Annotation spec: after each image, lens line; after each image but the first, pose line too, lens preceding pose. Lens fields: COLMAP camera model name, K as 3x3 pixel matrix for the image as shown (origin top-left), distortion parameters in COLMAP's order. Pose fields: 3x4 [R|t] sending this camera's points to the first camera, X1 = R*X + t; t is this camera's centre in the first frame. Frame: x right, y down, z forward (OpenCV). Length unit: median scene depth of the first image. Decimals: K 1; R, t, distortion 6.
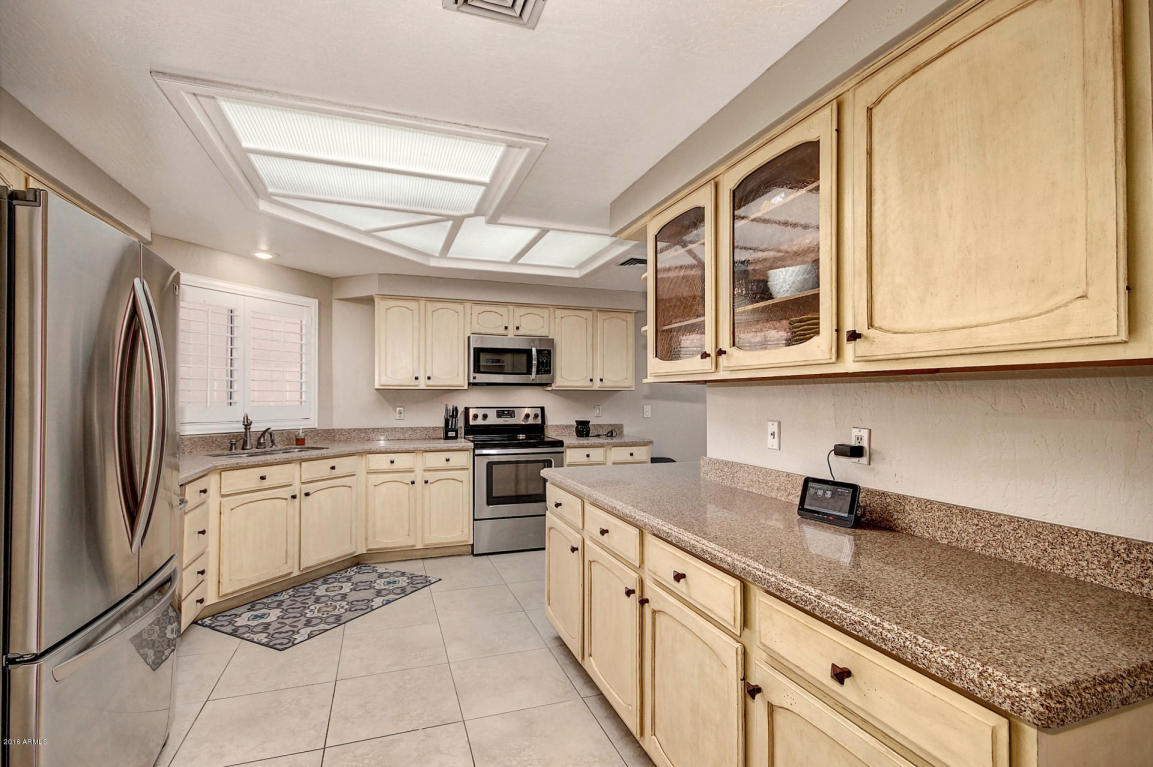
lens RADIAL K [[544.4, 0, 576.5], [0, 544.4, 383.5], [0, 0, 1]] dist [0.000590, -0.000121]
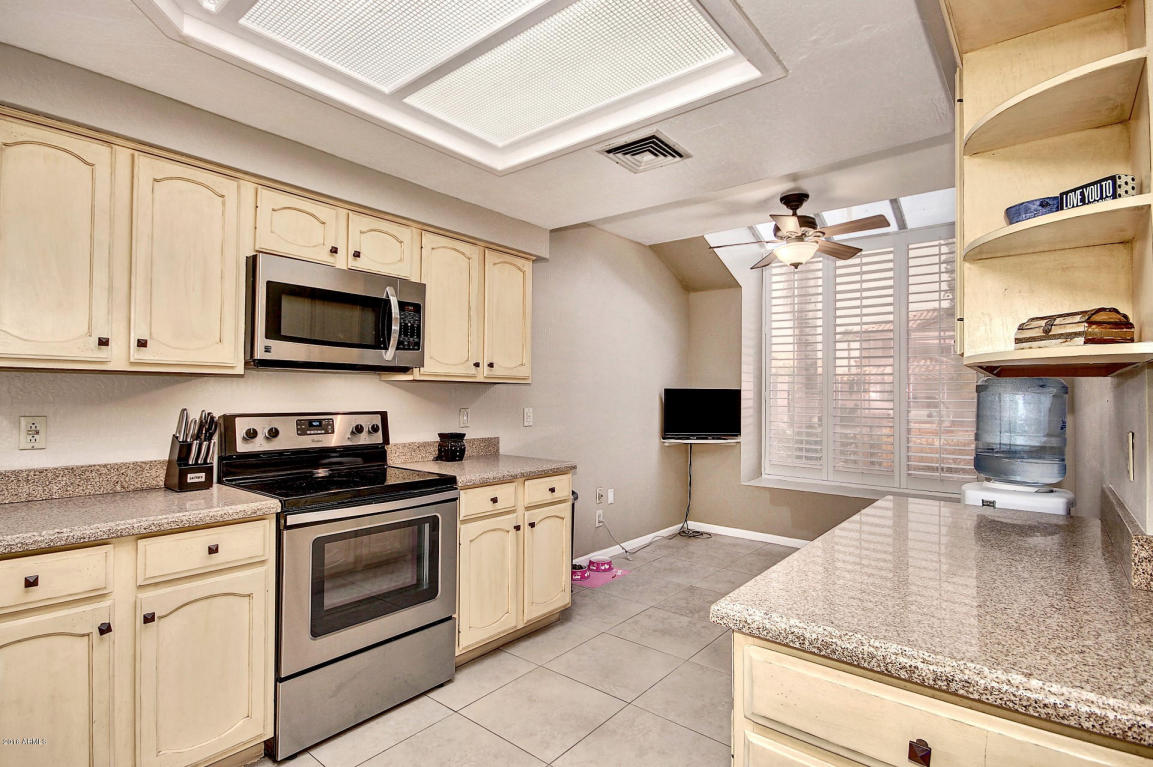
lens RADIAL K [[554.4, 0, 573.4], [0, 554.4, 384.1], [0, 0, 1]] dist [0.001768, 0.000194]
pose [[0.855279, 0.015519, 0.517936, -0.200626], [-0.017653, 0.999844, -0.000807, 0.013609], [-0.517868, -0.008453, 0.855419, 0.464215]]
